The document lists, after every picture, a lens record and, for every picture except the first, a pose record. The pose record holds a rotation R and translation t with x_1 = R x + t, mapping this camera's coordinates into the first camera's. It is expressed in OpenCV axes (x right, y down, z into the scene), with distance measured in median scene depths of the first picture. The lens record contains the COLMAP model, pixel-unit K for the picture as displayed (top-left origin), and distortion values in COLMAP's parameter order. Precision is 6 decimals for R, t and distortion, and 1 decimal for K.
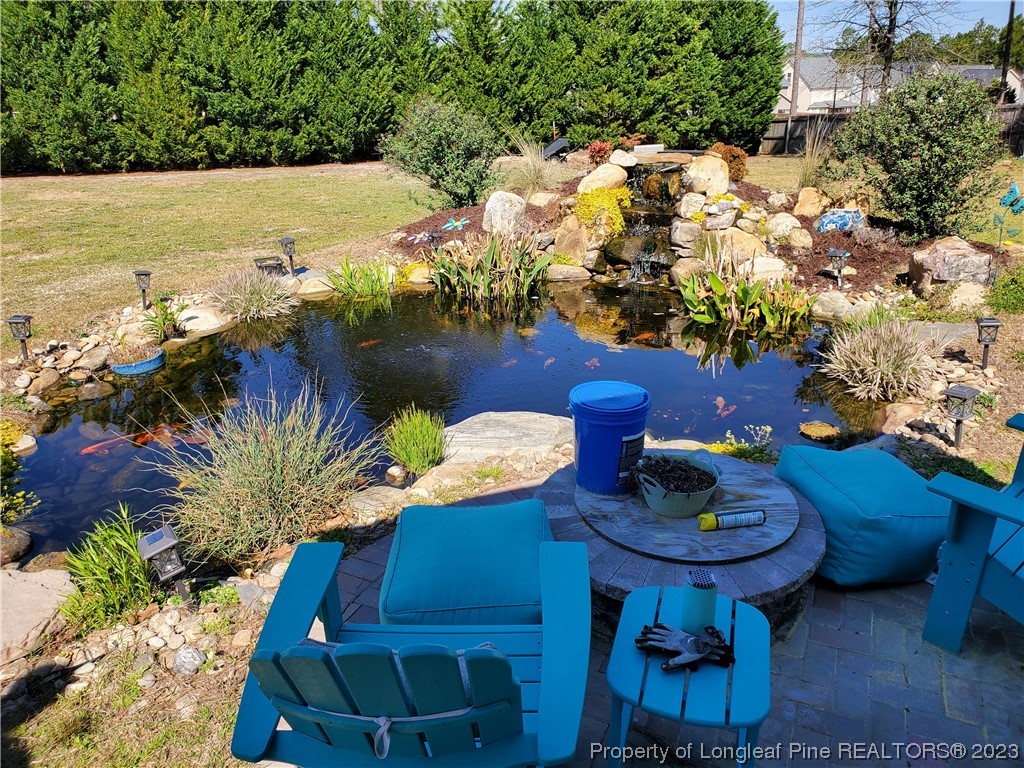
lens RADIAL K [[791.2, 0, 509.6], [0, 791.2, 376.8], [0, 0, 1]] dist [0.025962, -0.004502]
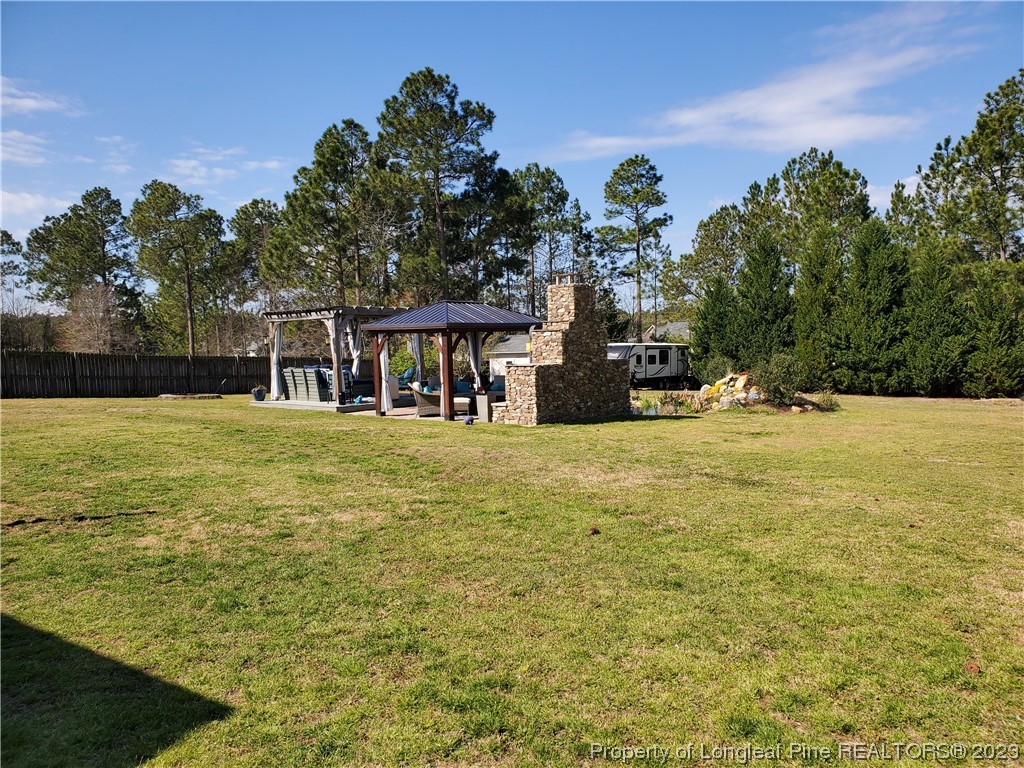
lens RADIAL K [[791.2, 0, 522.3], [0, 791.2, 382.9], [0, 0, 1]] dist [0.025962, -0.004502]
pose [[0.515533, 0.052886, -0.855236, 0.790009], [-0.297000, 0.947249, -0.120454, 0.123518], [0.803752, 0.316104, 0.504045, -0.411011]]
